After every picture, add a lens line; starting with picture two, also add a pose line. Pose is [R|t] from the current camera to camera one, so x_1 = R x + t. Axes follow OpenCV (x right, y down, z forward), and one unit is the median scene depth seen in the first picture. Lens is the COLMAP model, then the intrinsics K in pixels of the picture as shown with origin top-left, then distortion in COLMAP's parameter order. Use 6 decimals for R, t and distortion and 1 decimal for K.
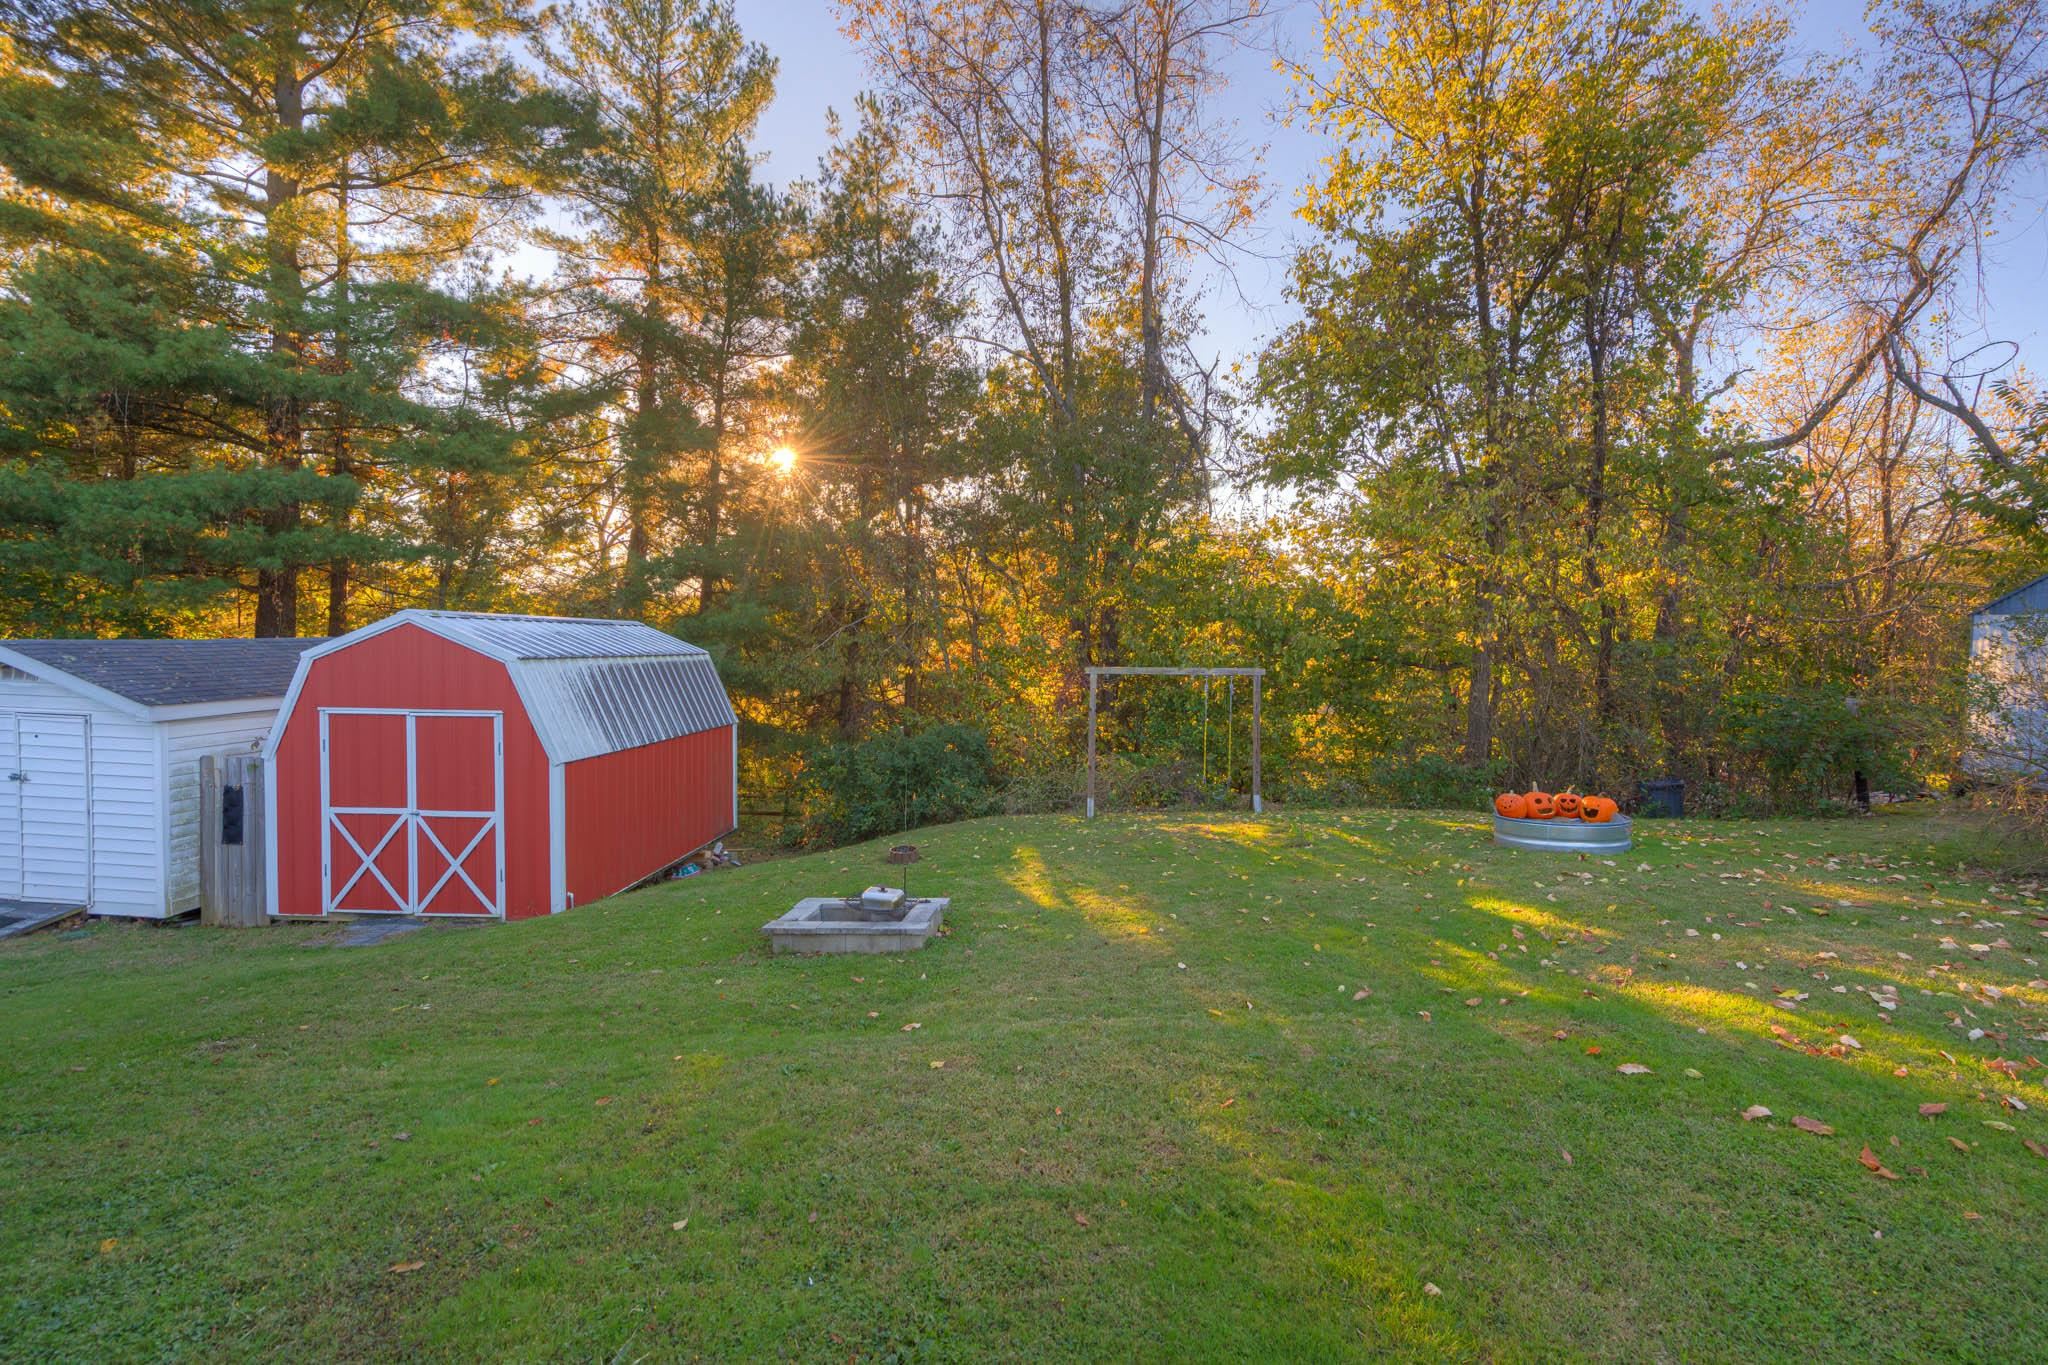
lens RADIAL K [[955.3, 0, 1016.4], [0, 955.3, 671.0], [0, 0, 1]] dist [-0.004731, 0.004075]
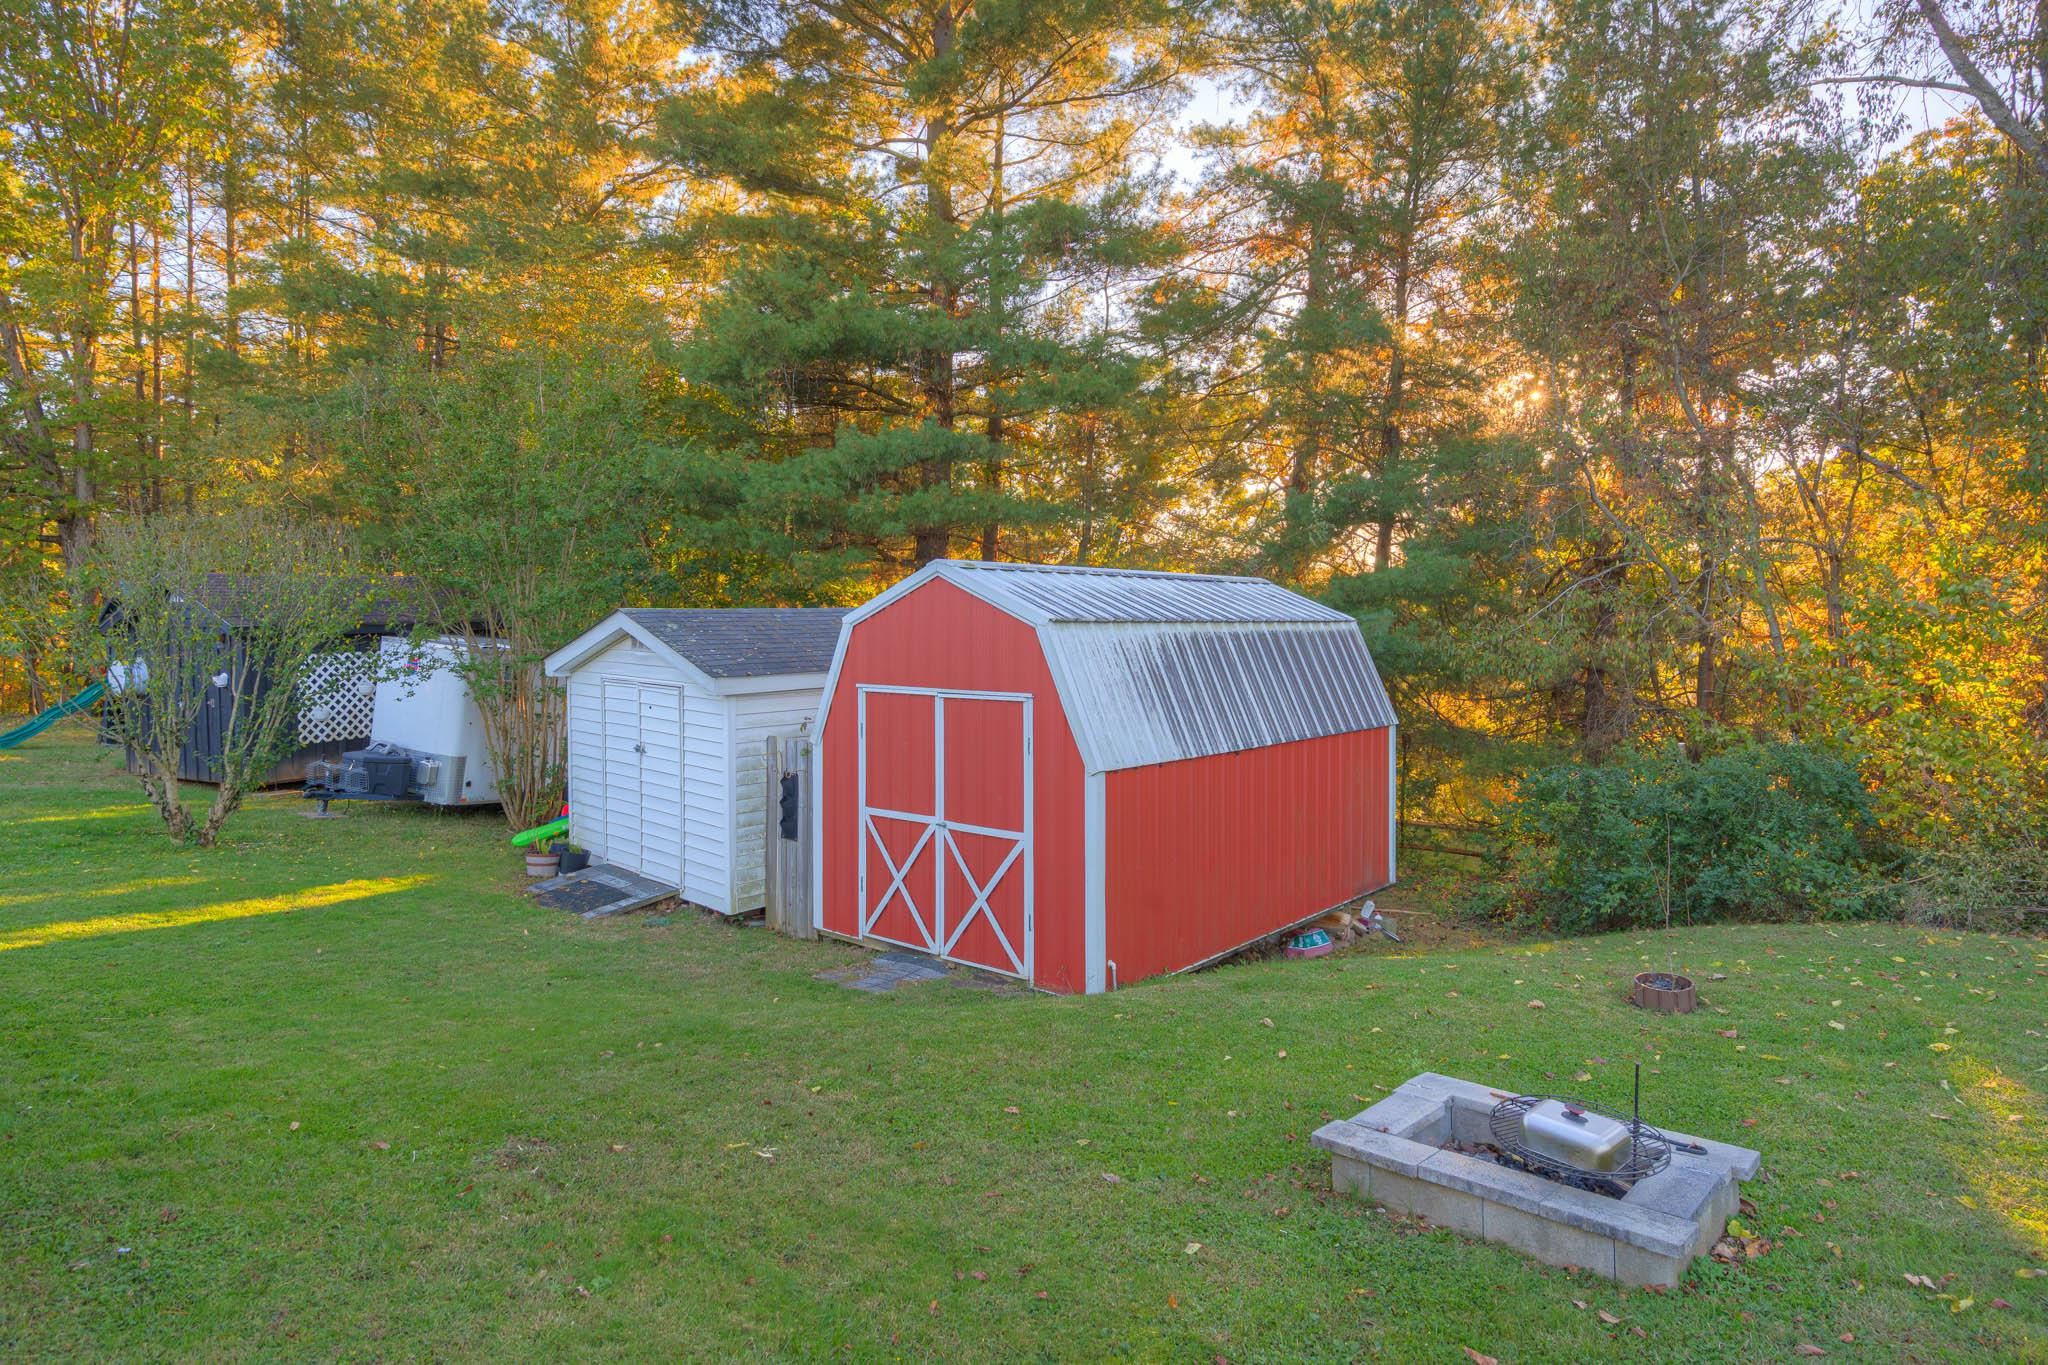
lens RADIAL K [[1131.0, 0, 1039.8], [0, 1131.0, 646.1], [0, 0, 1]] dist [0.003297, 0.002643]
pose [[0.792601, -0.000016, -0.609741, -0.012143], [-0.008390, 0.999905, -0.010933, 0.014672], [0.609683, 0.013781, 0.792525, 0.319594]]
